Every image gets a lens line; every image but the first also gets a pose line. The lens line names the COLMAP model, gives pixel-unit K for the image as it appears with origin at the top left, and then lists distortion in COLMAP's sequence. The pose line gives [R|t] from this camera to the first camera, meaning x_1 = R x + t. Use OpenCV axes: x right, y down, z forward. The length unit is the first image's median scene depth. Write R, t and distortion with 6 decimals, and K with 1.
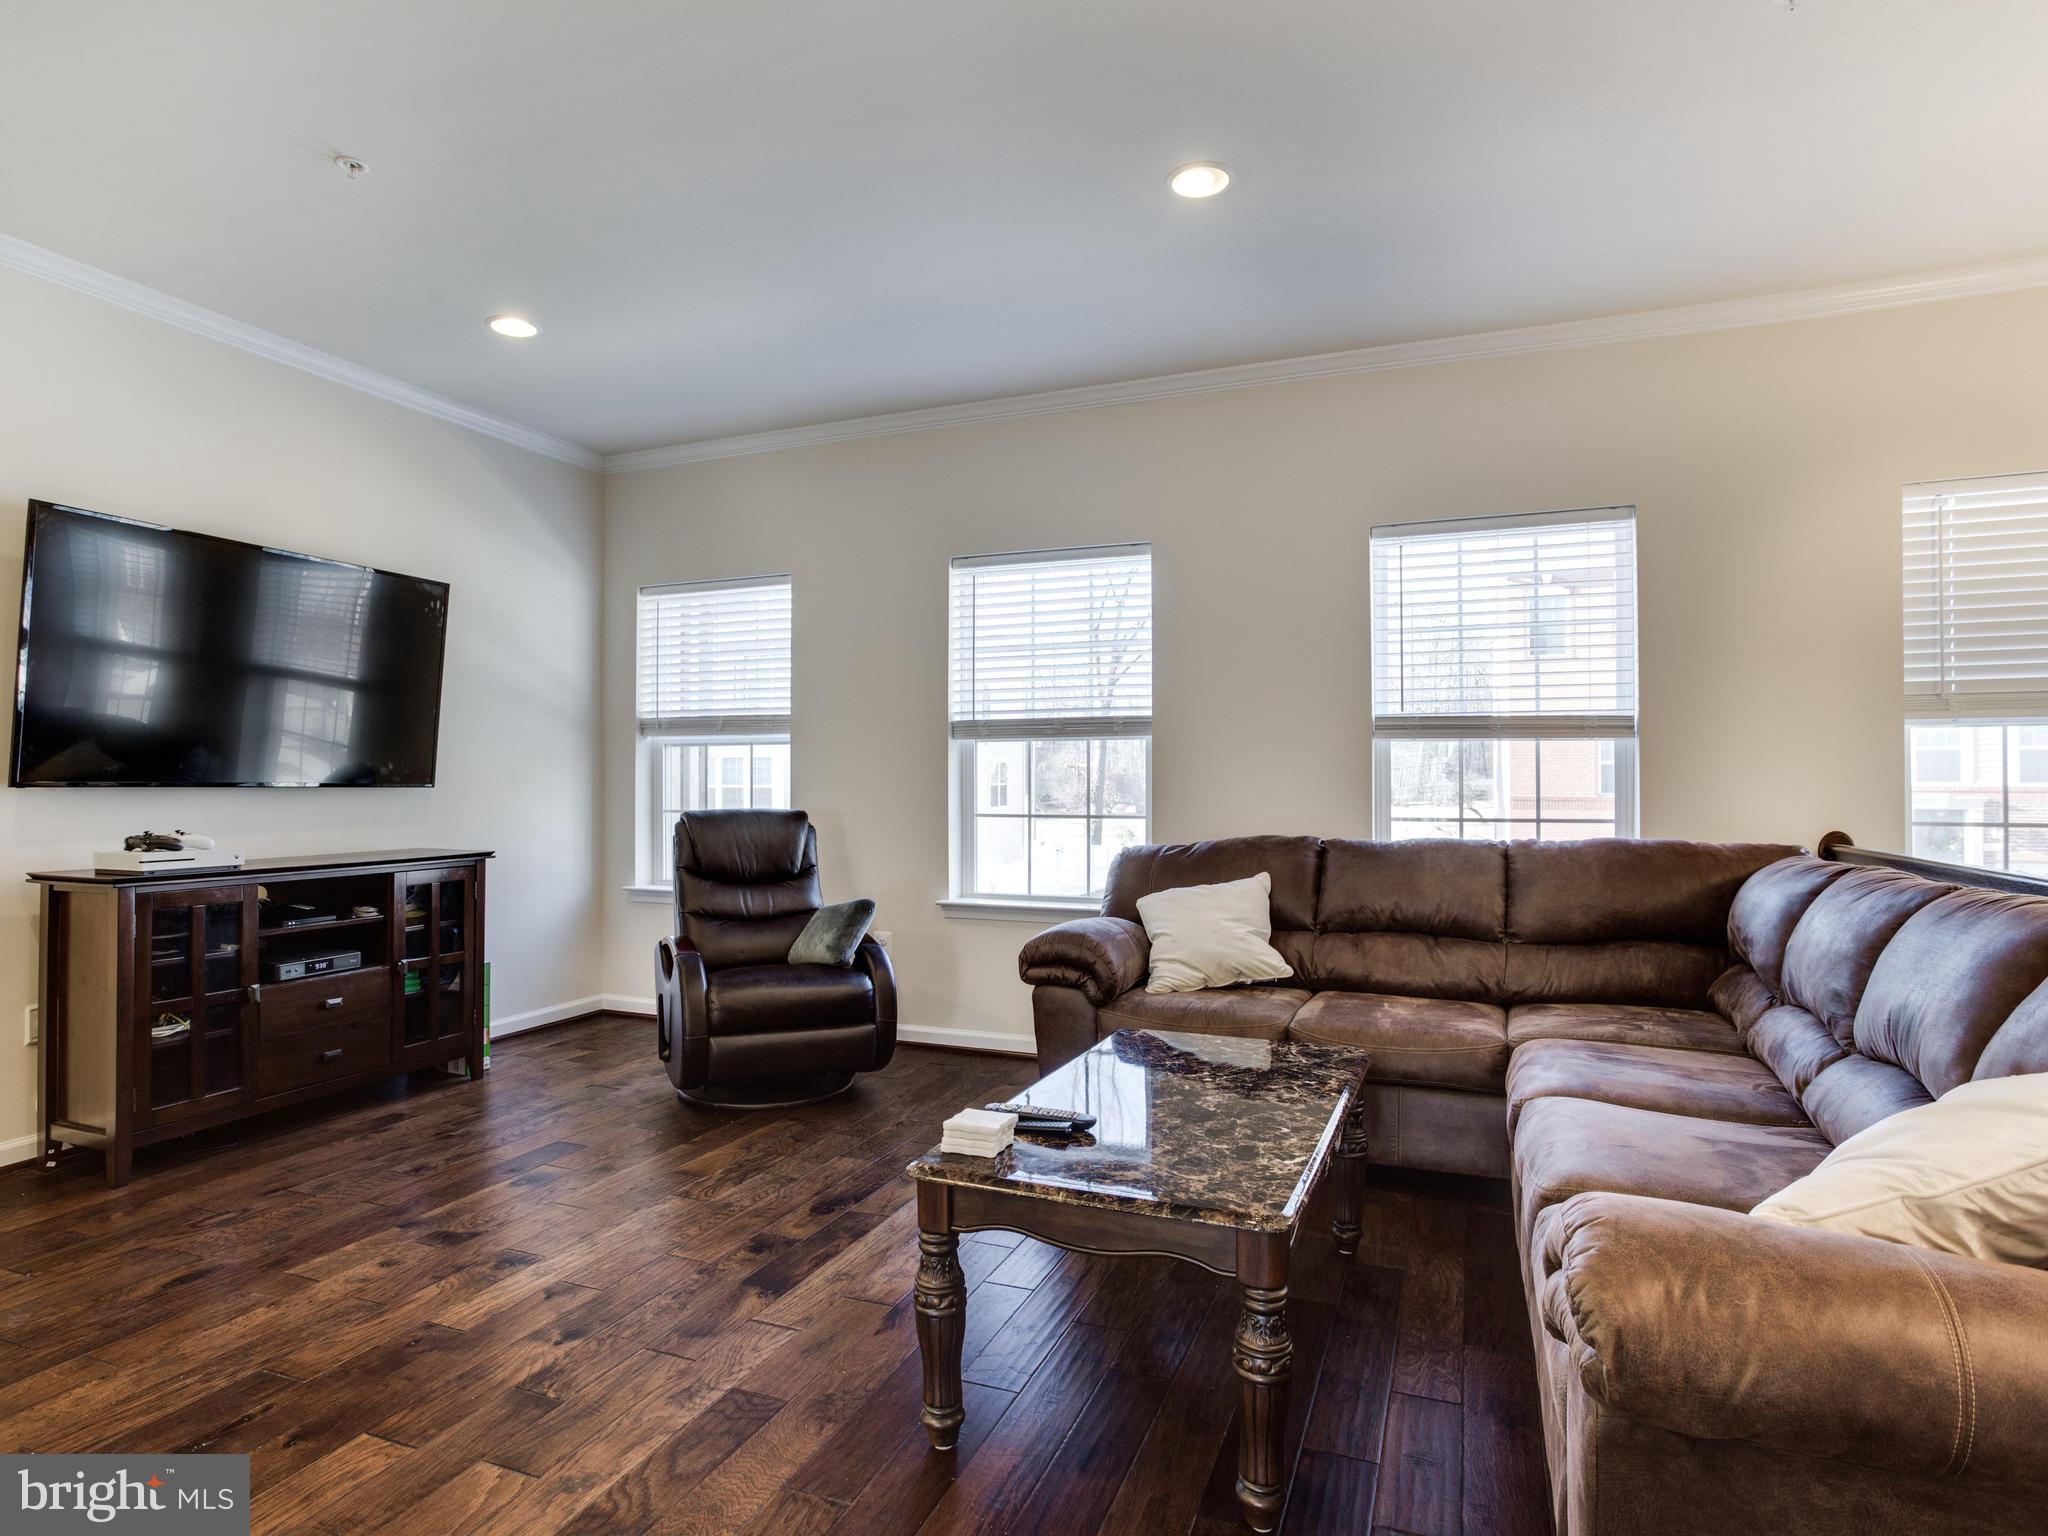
lens RADIAL K [[1138.1, 0, 1005.6], [0, 1138.1, 762.3], [0, 0, 1]] dist [-0.047507, 0.026880]
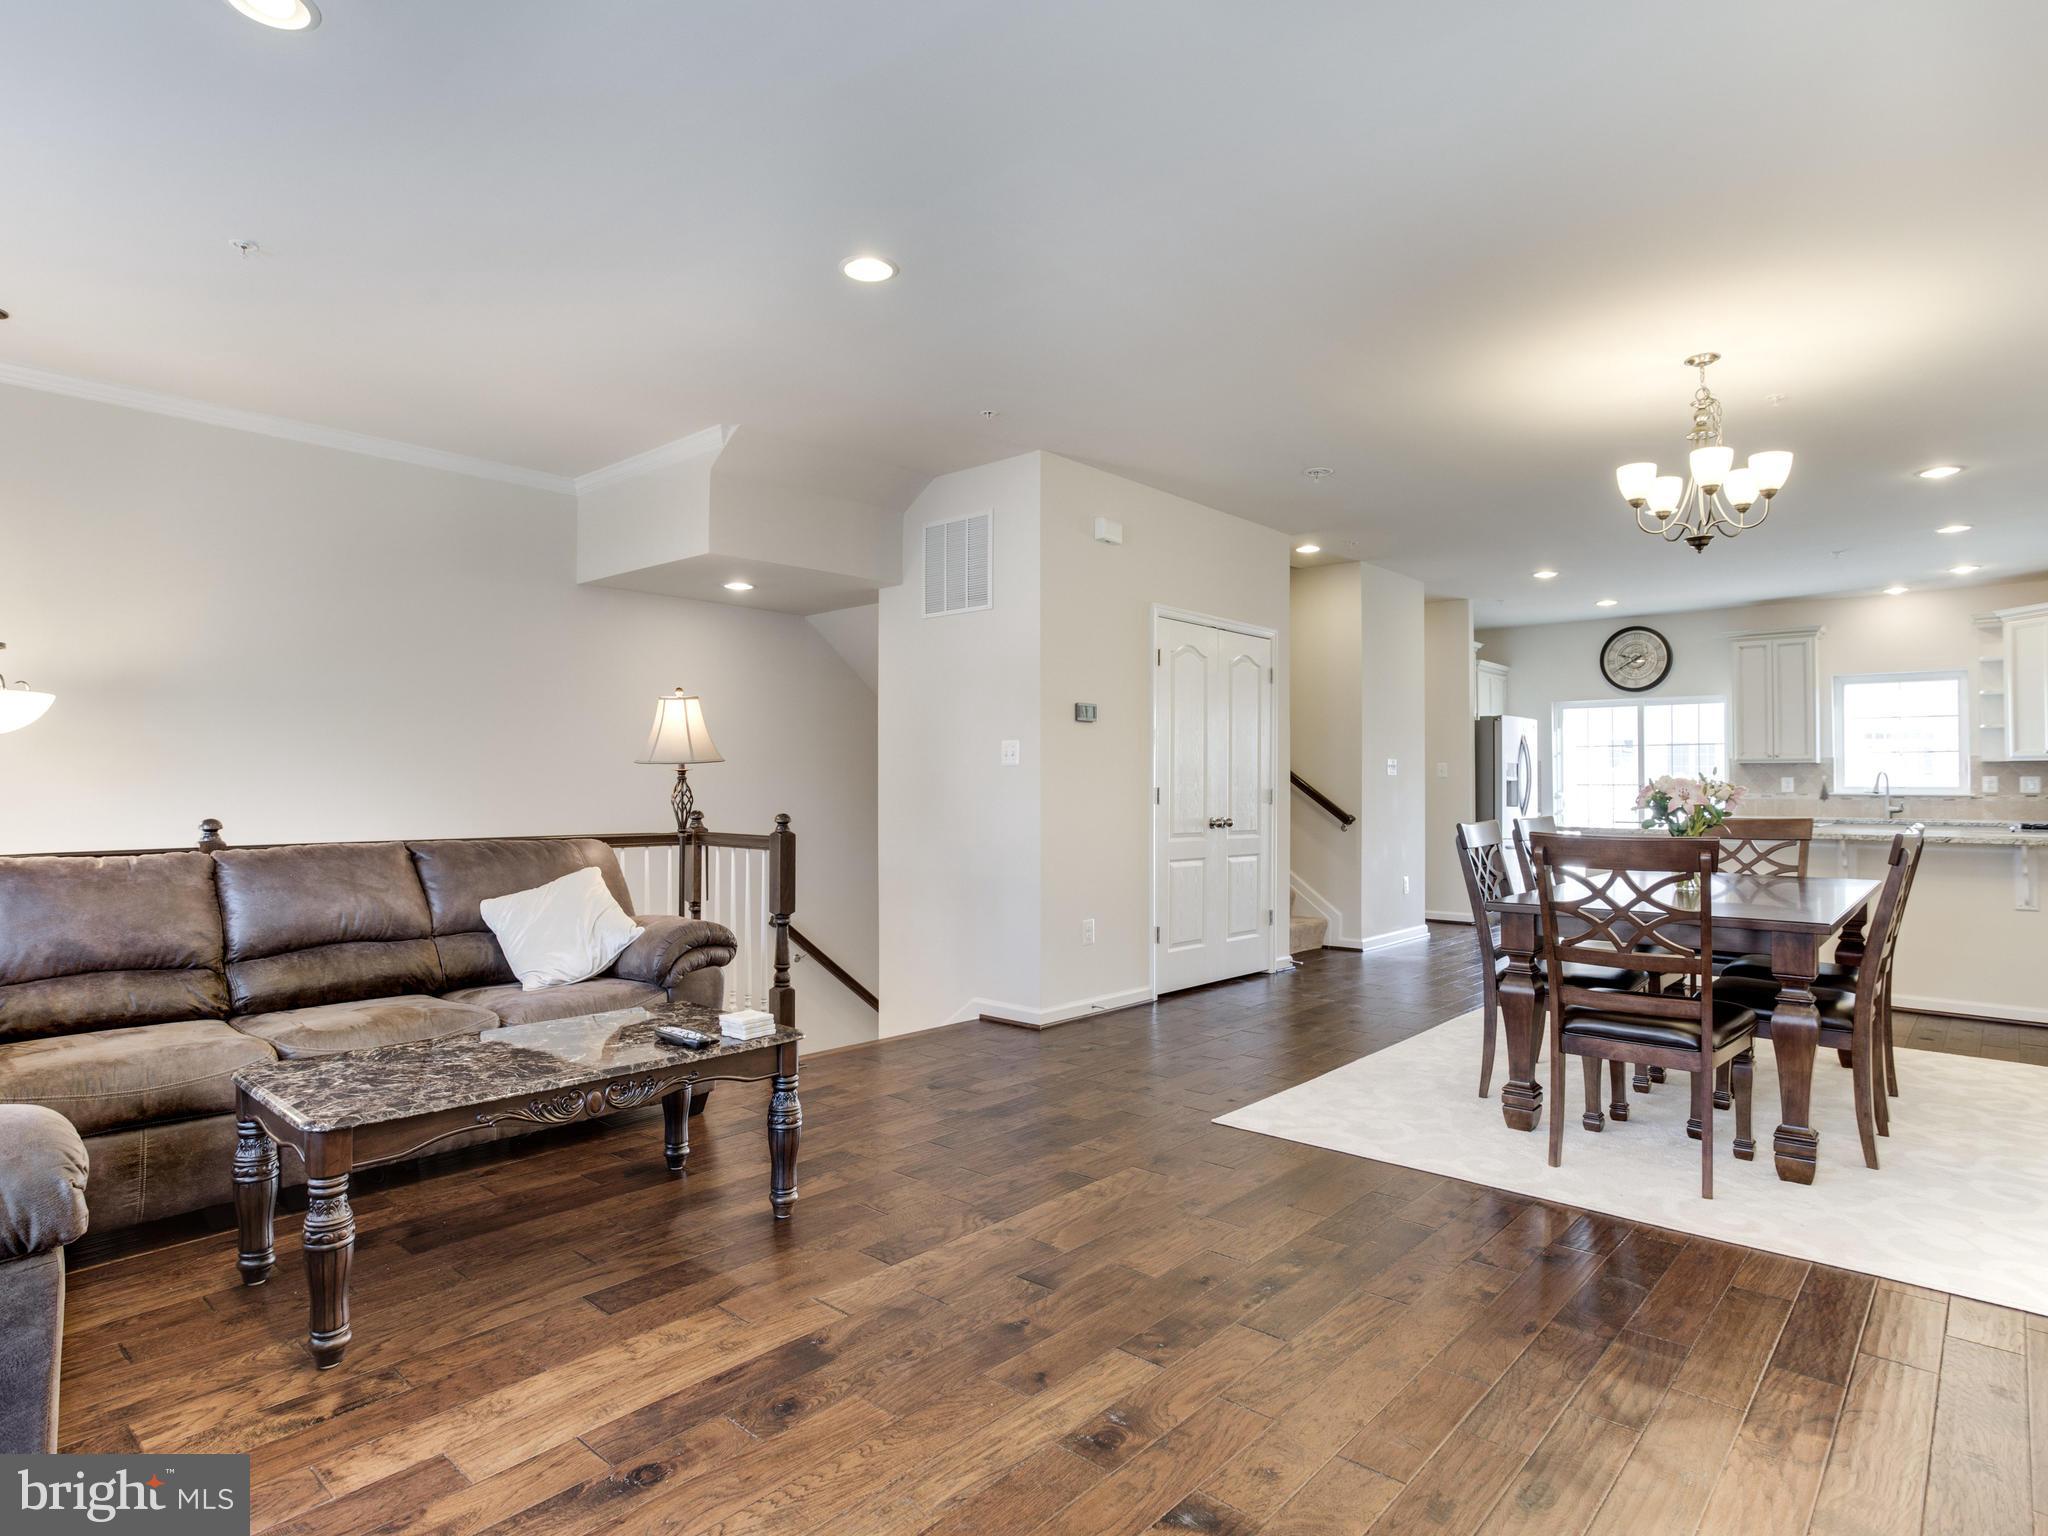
lens RADIAL K [[1138.1, 0, 1019.8], [0, 1138.1, 776.2], [0, 0, 1]] dist [-0.047507, 0.026880]
pose [[-0.947008, 0.000276, 0.321211, -0.455734], [-0.009420, 0.999546, -0.028629, 0.020346], [-0.321073, -0.030138, -0.946575, 1.253531]]
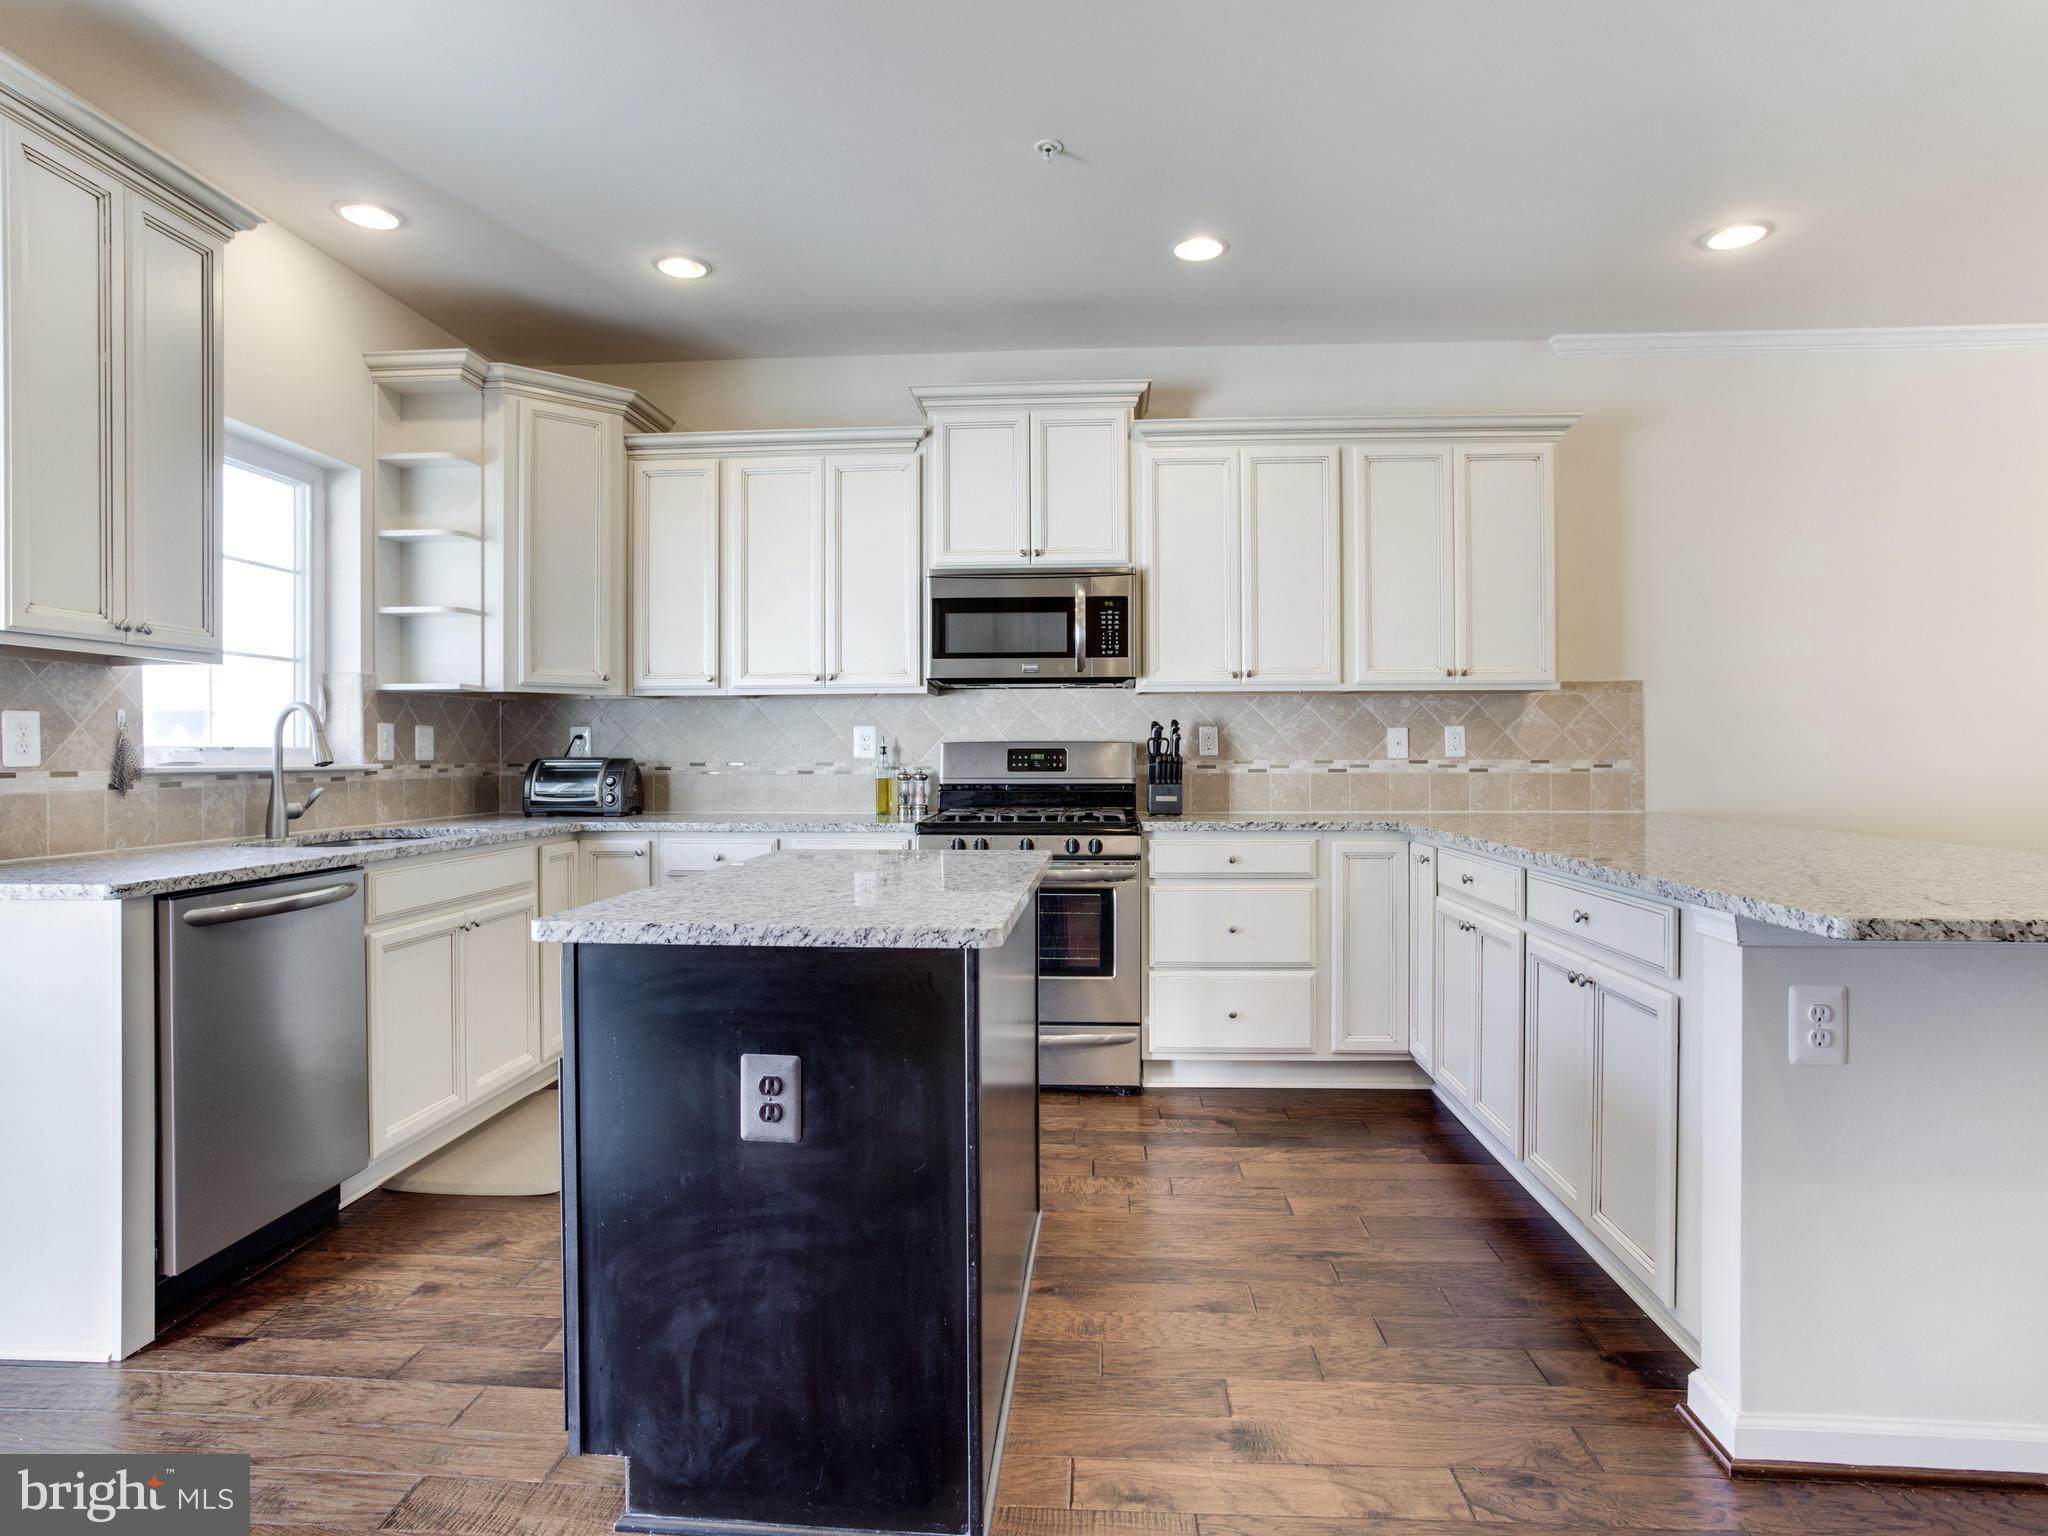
lens RADIAL K [[1138.1, 0, 1023.2], [0, 1138.1, 760.6], [0, 0, 1]] dist [-0.047507, 0.026880]
pose [[0.320575, 0.007418, -0.947194, -0.457857], [0.021782, 0.999647, 0.015201, -0.035703], [0.946973, -0.025505, 0.320300, -1.464439]]
